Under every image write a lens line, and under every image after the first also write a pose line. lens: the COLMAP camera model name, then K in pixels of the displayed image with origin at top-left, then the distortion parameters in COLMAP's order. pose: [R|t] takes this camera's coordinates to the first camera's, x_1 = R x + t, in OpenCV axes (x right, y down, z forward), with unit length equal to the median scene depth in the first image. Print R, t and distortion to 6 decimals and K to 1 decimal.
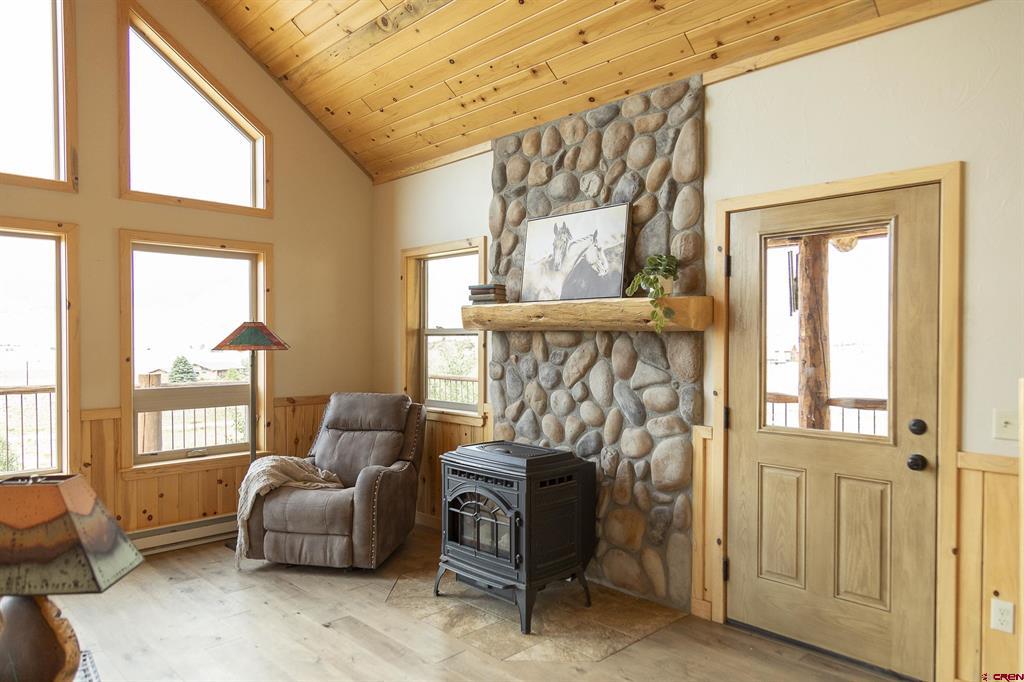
lens RADIAL K [[673.5, 0, 519.7], [0, 673.5, 348.5], [0, 0, 1]] dist [0.006383, 0.006217]
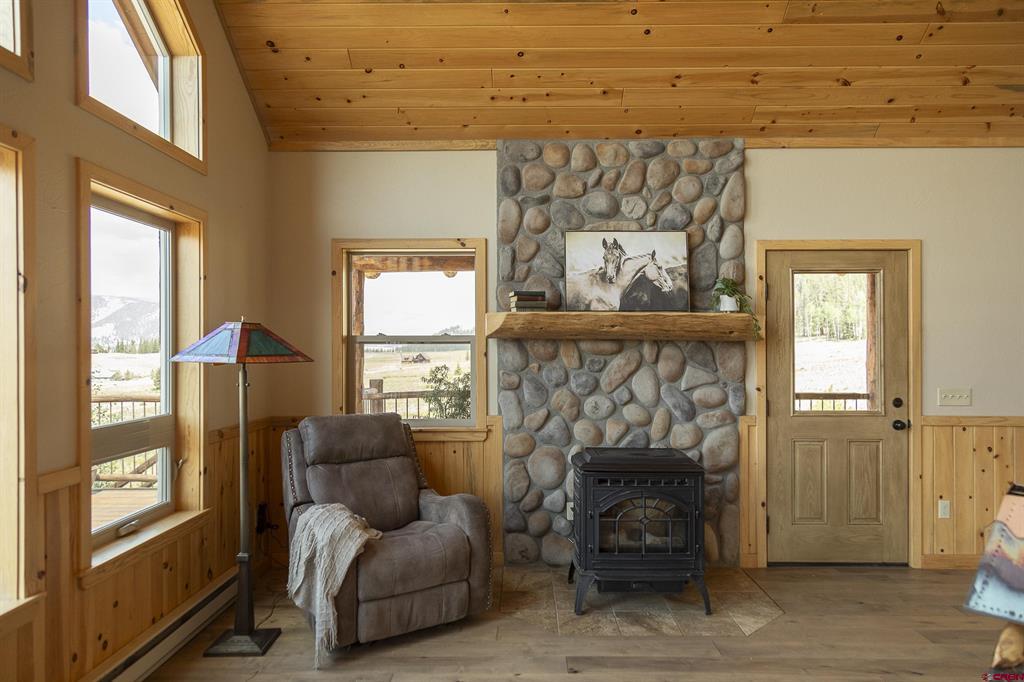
lens RADIAL K [[673.5, 0, 519.7], [0, 673.5, 348.5], [0, 0, 1]] dist [0.006383, 0.006217]
pose [[0.708083, -0.001802, 0.706127, -0.841177], [0.010725, 0.999909, -0.008203, -0.005224], [-0.706048, 0.013382, 0.708038, 0.367101]]
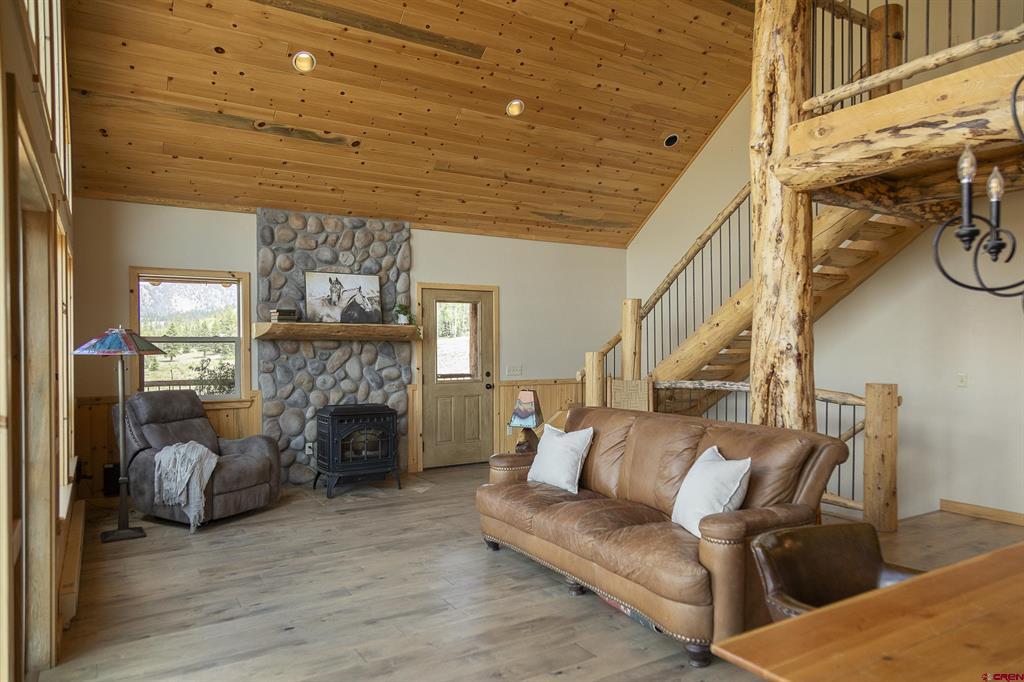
lens RADIAL K [[673.5, 0, 519.7], [0, 673.5, 348.5], [0, 0, 1]] dist [0.006383, 0.006217]
pose [[0.220596, -0.008430, 0.975329, -1.609555], [0.015132, 0.999872, 0.005220, -0.006456], [-0.975248, 0.013607, 0.220695, 0.164166]]
